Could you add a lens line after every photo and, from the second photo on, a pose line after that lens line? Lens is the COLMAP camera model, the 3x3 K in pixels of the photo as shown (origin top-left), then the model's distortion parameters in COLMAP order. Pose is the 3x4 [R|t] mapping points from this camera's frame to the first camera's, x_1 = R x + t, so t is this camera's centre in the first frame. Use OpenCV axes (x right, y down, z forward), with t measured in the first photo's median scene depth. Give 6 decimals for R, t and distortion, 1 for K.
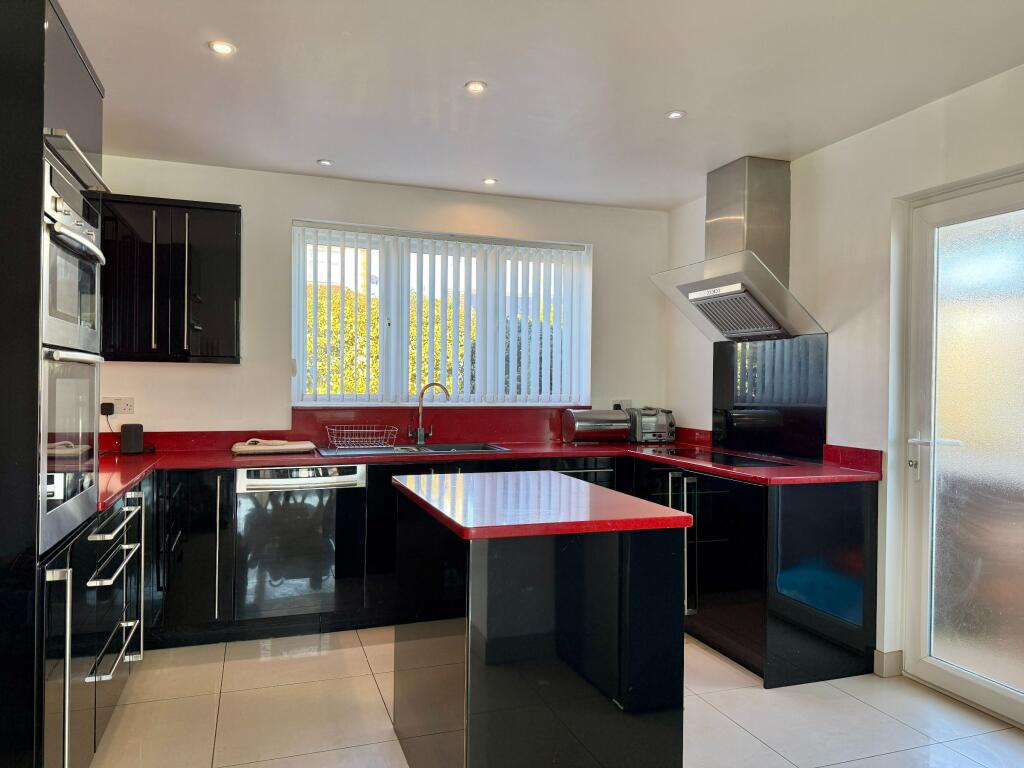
lens RADIAL K [[704.6, 0, 512.0], [0, 704.6, 384.0], [0, 0, 1]] dist [0.114143, -0.000220]
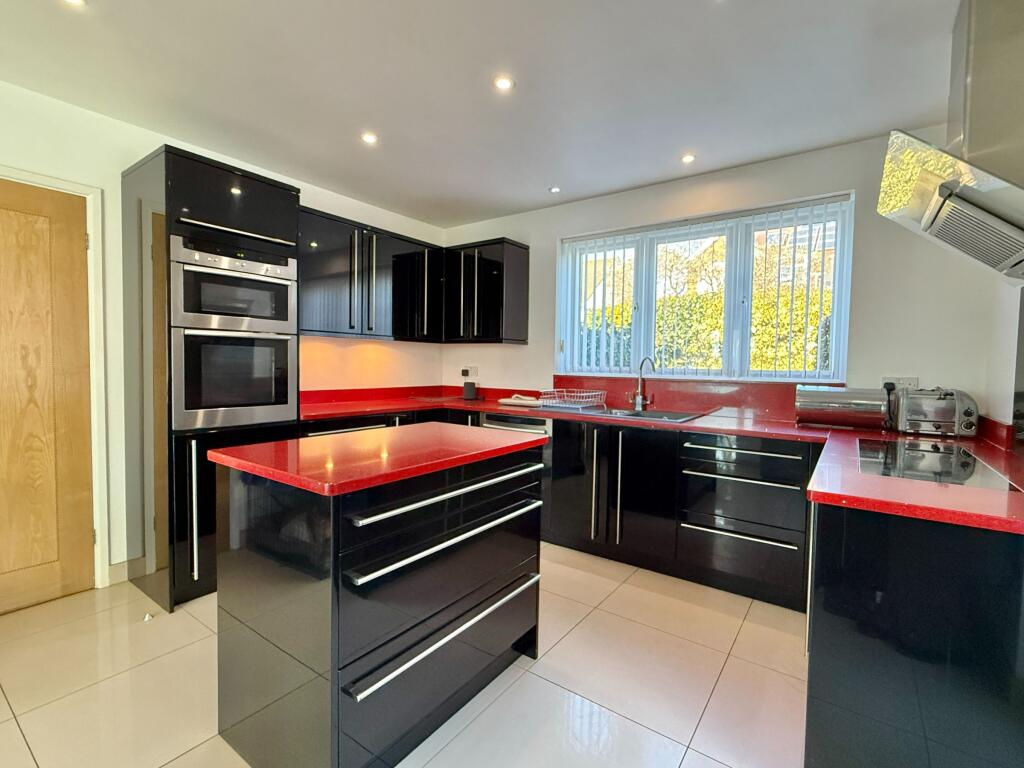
lens RADIAL K [[481.5, 0, 512.0], [0, 481.5, 384.0], [0, 0, 1]] dist [0.001939, 0.000391]
pose [[0.569720, 0.032453, -0.821198, 0.377667], [-0.011822, 0.999440, 0.031295, 0.019809], [0.821754, -0.008121, 0.569785, 0.369305]]
